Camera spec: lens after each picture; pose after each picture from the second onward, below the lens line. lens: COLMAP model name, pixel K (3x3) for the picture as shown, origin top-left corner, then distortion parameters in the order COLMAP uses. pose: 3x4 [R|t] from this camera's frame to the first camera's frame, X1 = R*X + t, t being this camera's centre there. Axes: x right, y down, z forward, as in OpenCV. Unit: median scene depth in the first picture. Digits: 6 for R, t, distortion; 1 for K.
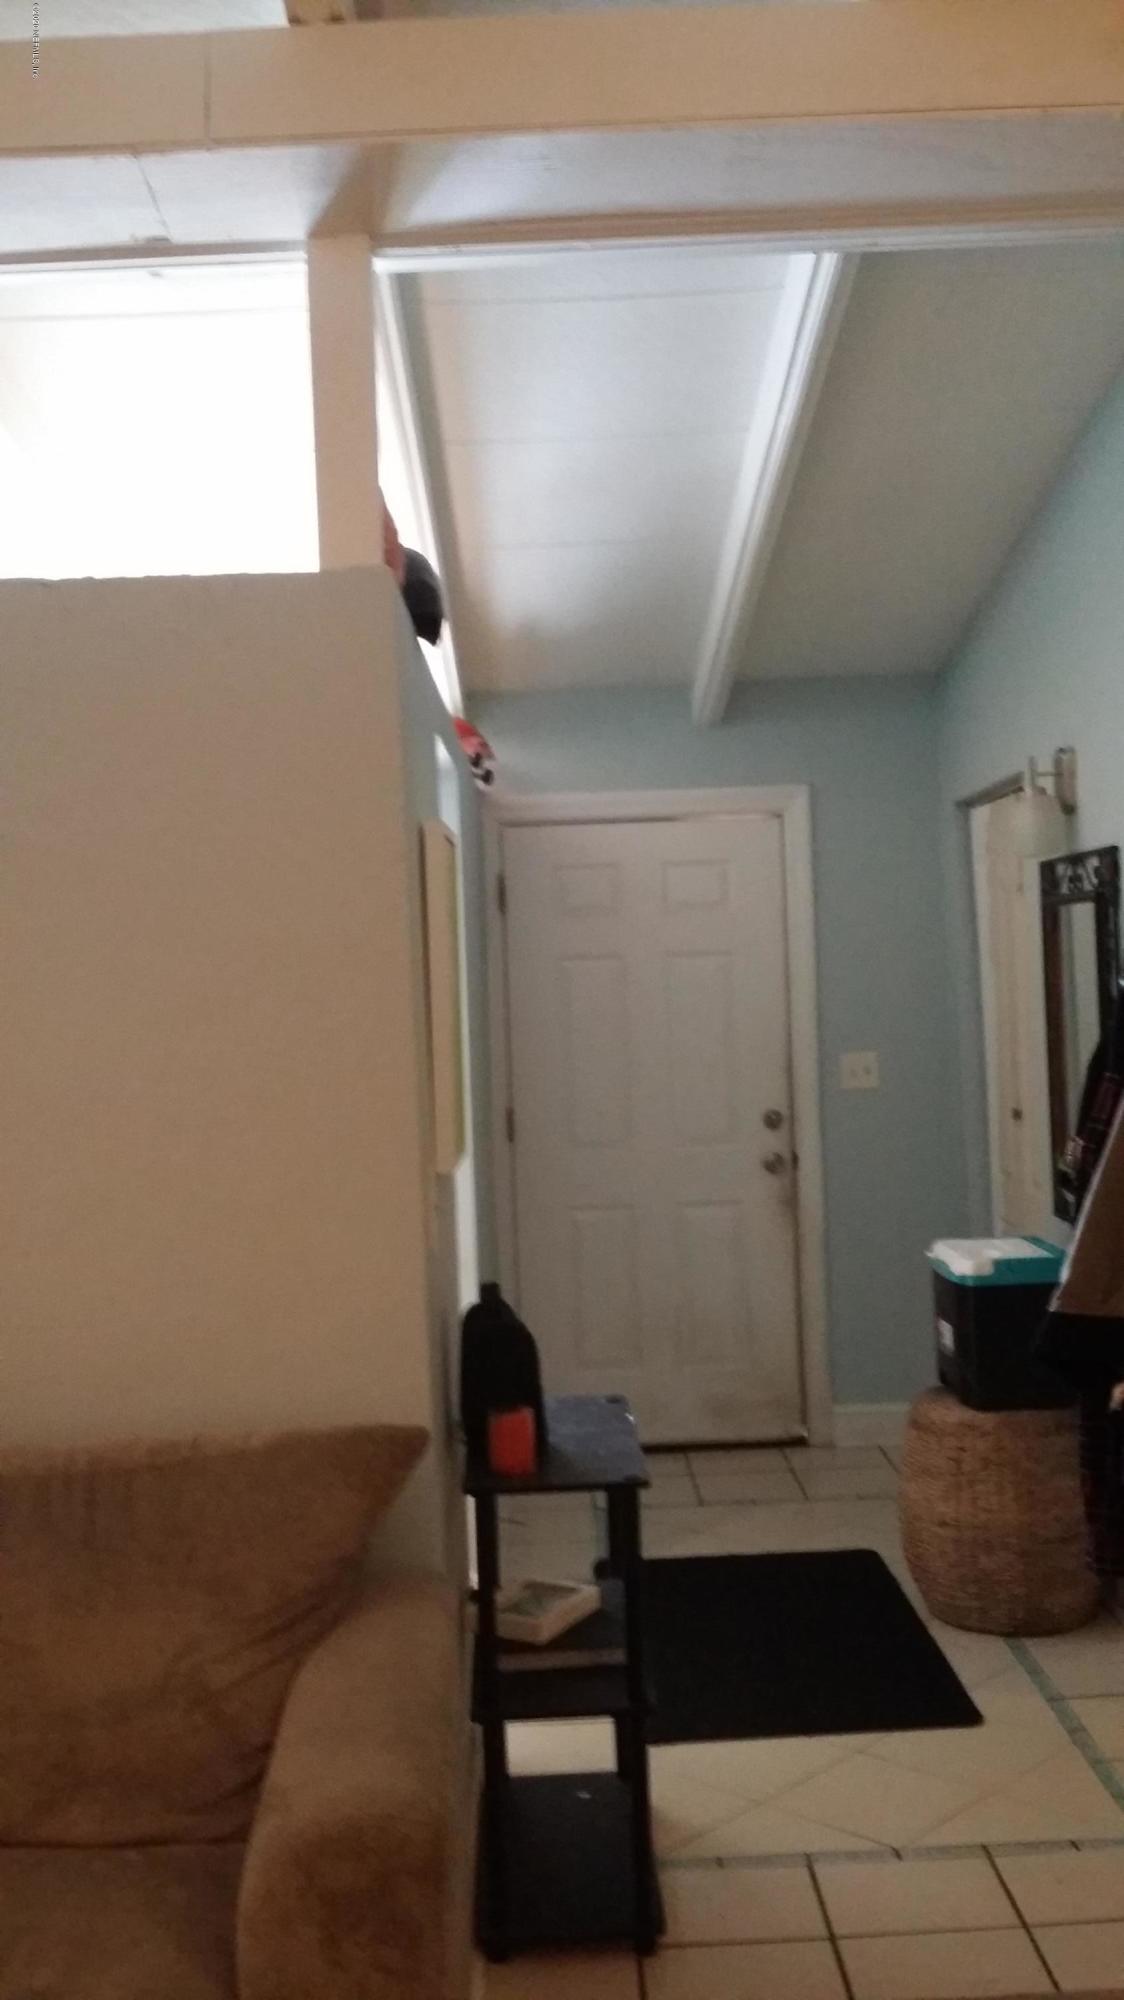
lens RADIAL K [[1842.9, 0, 561.7], [0, 1842.9, 1087.1], [0, 0, 1]] dist [0.002265, 0.401735]
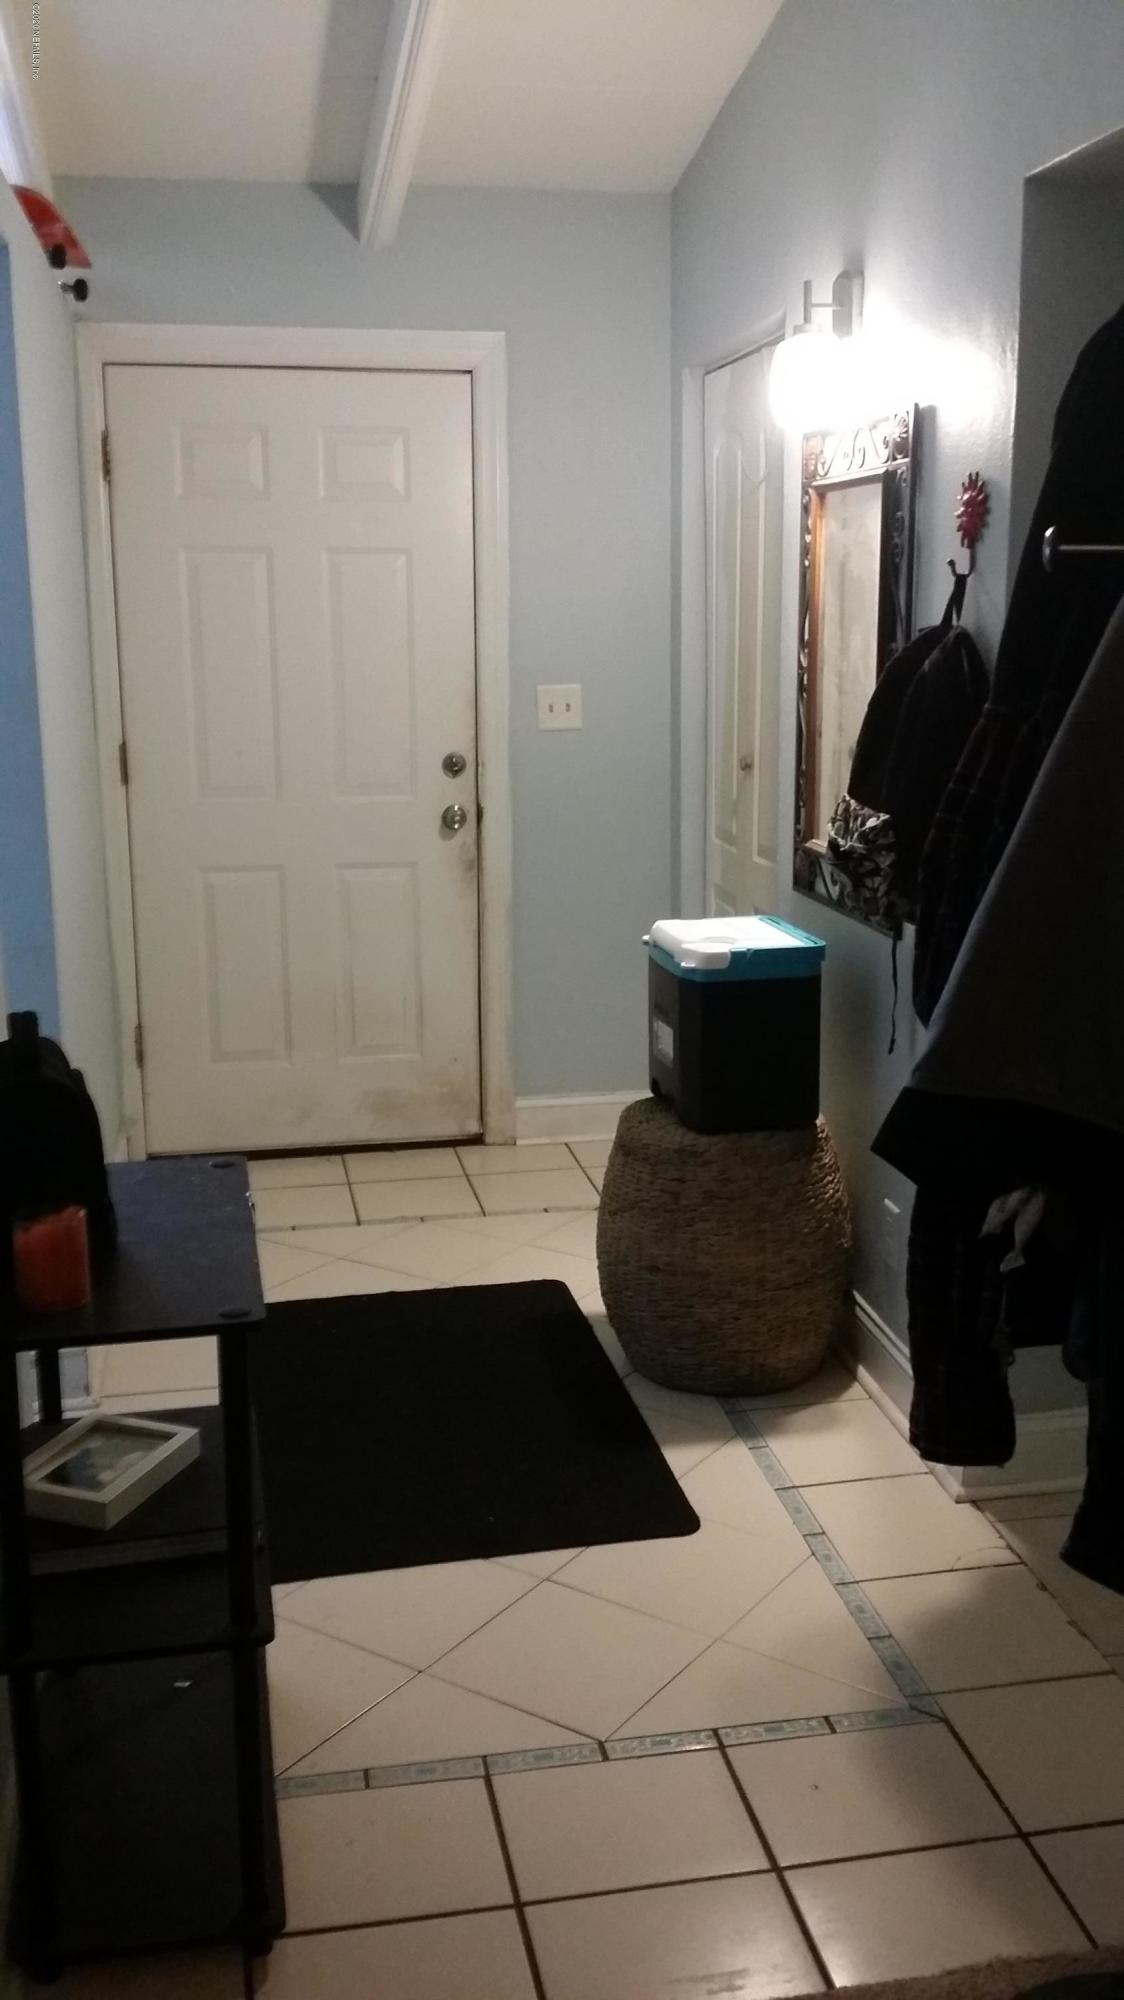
lens RADIAL K [[1881.9, 0, 562.0], [0, 1881.9, 1000.0], [0, 0, 1]] dist [0.175526, -0.427838]
pose [[0.984296, 0.002734, 0.176506, 0.018734], [-0.027806, 0.989799, 0.139729, 0.003347], [-0.174324, -0.142443, 0.974331, 0.209321]]
